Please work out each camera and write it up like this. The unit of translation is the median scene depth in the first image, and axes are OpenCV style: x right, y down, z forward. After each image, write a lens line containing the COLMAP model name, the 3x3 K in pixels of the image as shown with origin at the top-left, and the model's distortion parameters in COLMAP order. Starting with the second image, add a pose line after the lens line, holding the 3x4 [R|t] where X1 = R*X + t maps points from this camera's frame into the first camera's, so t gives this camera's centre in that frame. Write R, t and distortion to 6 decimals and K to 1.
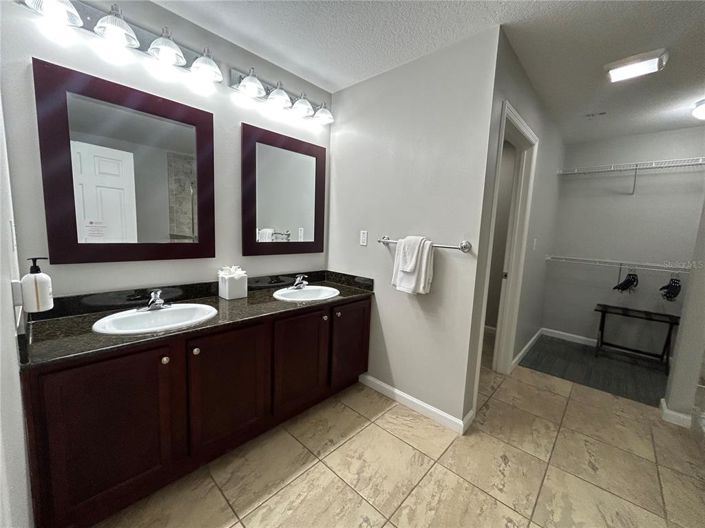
lens RADIAL K [[286.2, 0, 352.5], [0, 286.2, 264.0], [0, 0, 1]] dist [0.000994, 0.000161]
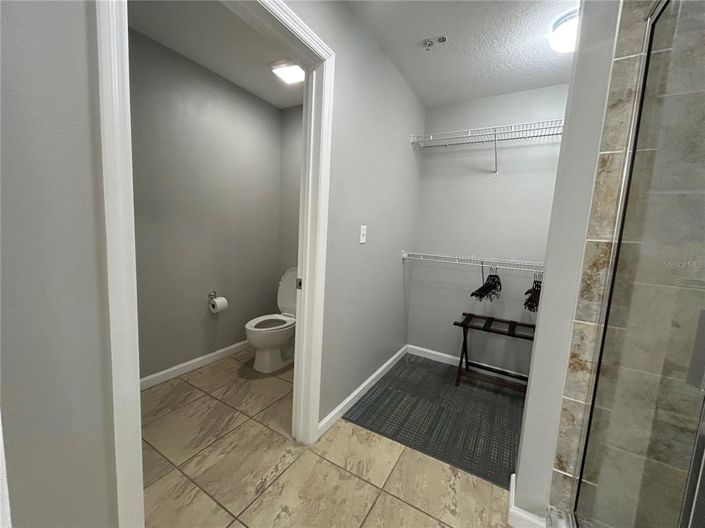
lens RADIAL K [[286.2, 0, 352.5], [0, 286.2, 264.0], [0, 0, 1]] dist [0.000994, 0.000161]
pose [[0.977269, -0.015094, 0.211465, 0.452665], [0.015355, 0.999882, 0.000405, 0.000115], [-0.211447, 0.002851, 0.977385, 0.339050]]
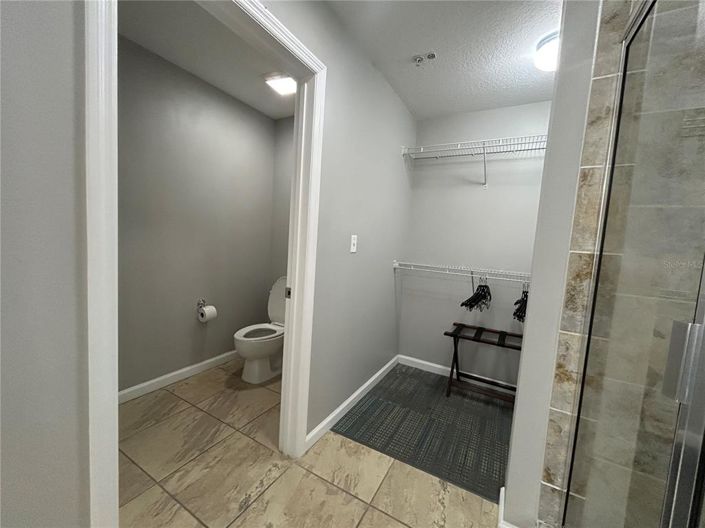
lens RADIAL K [[286.2, 0, 352.5], [0, 286.2, 264.0], [0, 0, 1]] dist [0.000994, 0.000161]
pose [[0.972762, -0.000539, 0.231807, 0.460779], [0.007998, 0.999480, -0.031242, -0.000087], [-0.231670, 0.032245, 0.972260, 0.337121]]
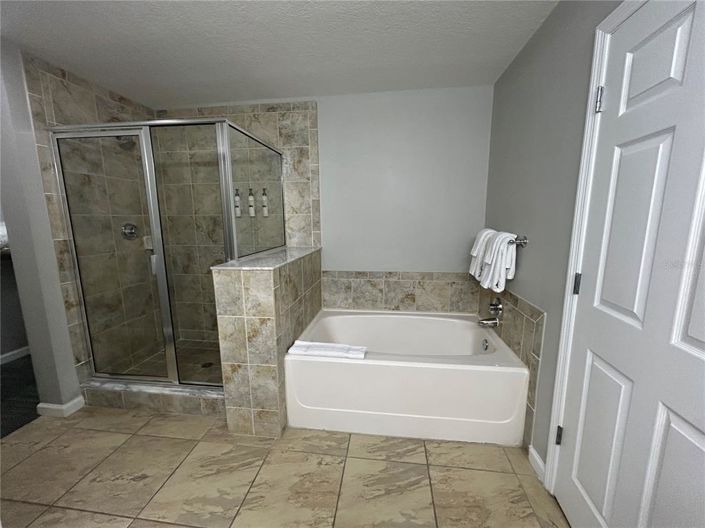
lens RADIAL K [[286.2, 0, 352.5], [0, 286.2, 264.0], [0, 0, 1]] dist [0.000994, 0.000161]
pose [[-0.579484, -0.173491, 0.796303, -0.106557], [0.084117, 0.959128, 0.270180, -0.090133], [-0.810631, 0.223548, -0.541206, 0.433976]]
